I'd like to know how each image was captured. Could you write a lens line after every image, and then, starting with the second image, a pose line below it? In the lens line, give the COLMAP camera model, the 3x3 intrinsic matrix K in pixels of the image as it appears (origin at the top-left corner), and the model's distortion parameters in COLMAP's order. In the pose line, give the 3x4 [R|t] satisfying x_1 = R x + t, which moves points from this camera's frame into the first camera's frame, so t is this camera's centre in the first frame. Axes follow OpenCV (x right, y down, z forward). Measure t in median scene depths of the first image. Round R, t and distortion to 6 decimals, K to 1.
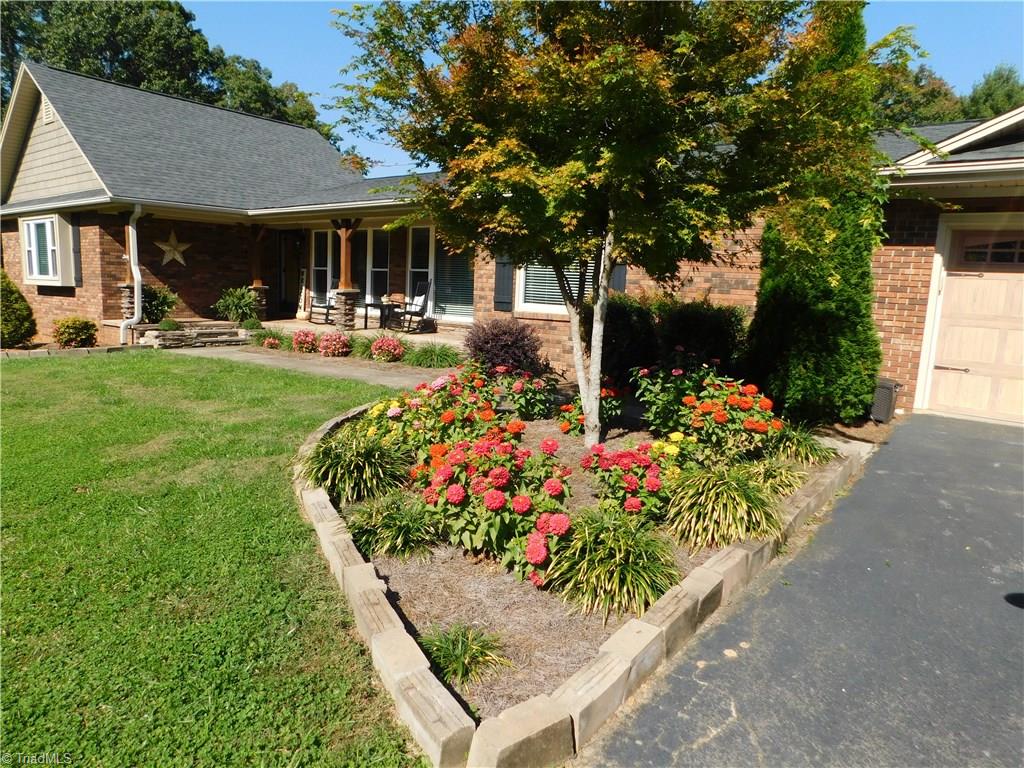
lens RADIAL K [[681.7, 0, 512.0], [0, 681.7, 384.0], [0, 0, 1]] dist [-0.062284, 0.057888]
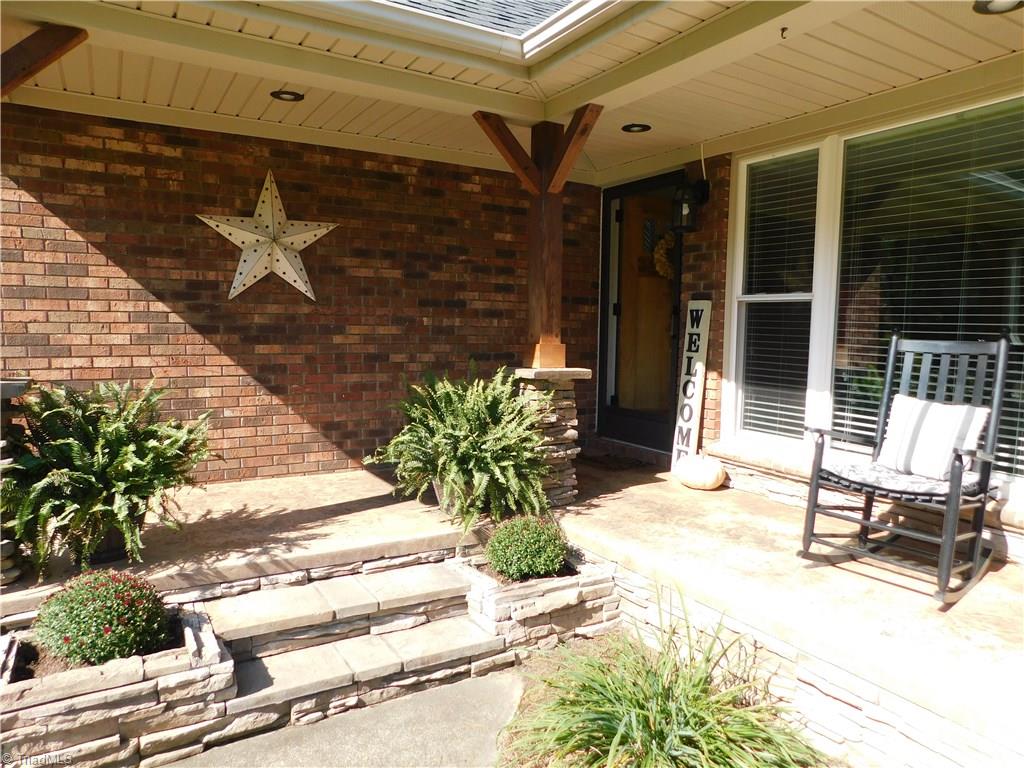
lens RADIAL K [[681.7, 0, 512.0], [0, 681.7, 384.0], [0, 0, 1]] dist [-0.062284, 0.057888]
pose [[0.935141, 0.006923, -0.354209, -0.305591], [-0.030917, 0.997589, -0.062125, -0.125336], [0.352925, 0.069047, 0.933100, 0.773663]]
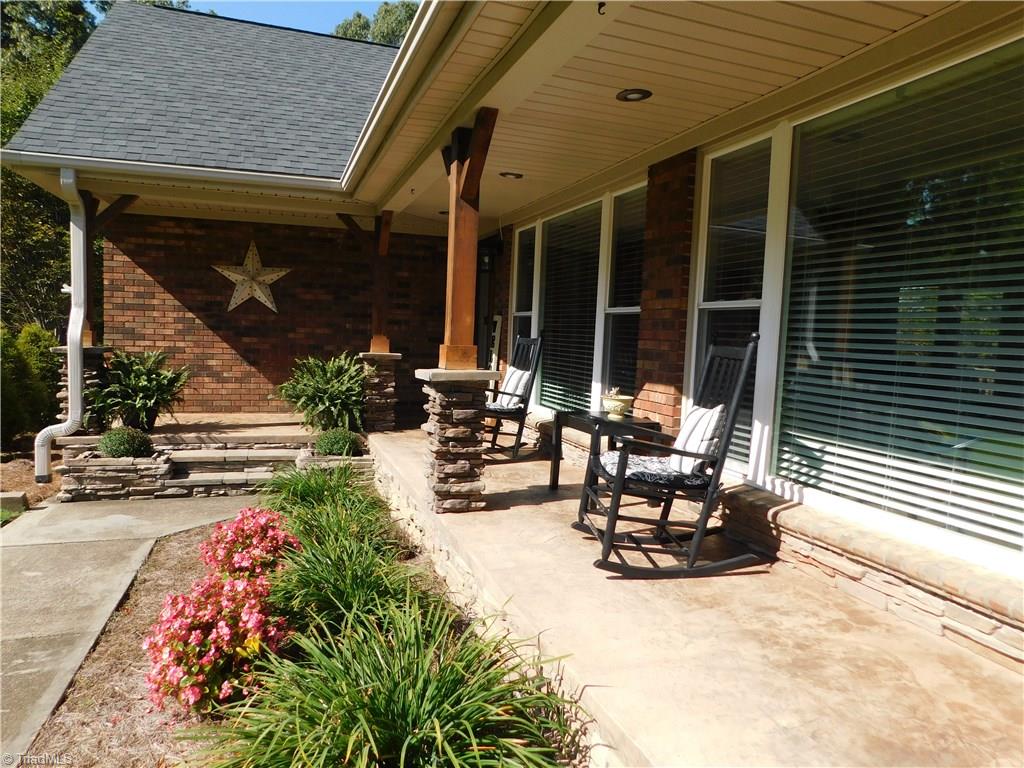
lens RADIAL K [[681.7, 0, 512.0], [0, 681.7, 384.0], [0, 0, 1]] dist [-0.062284, 0.057888]
pose [[0.844210, 0.033099, -0.534989, -0.059047], [-0.081552, 0.994403, -0.067167, -0.103136], [0.529772, 0.100332, 0.842185, 0.681759]]
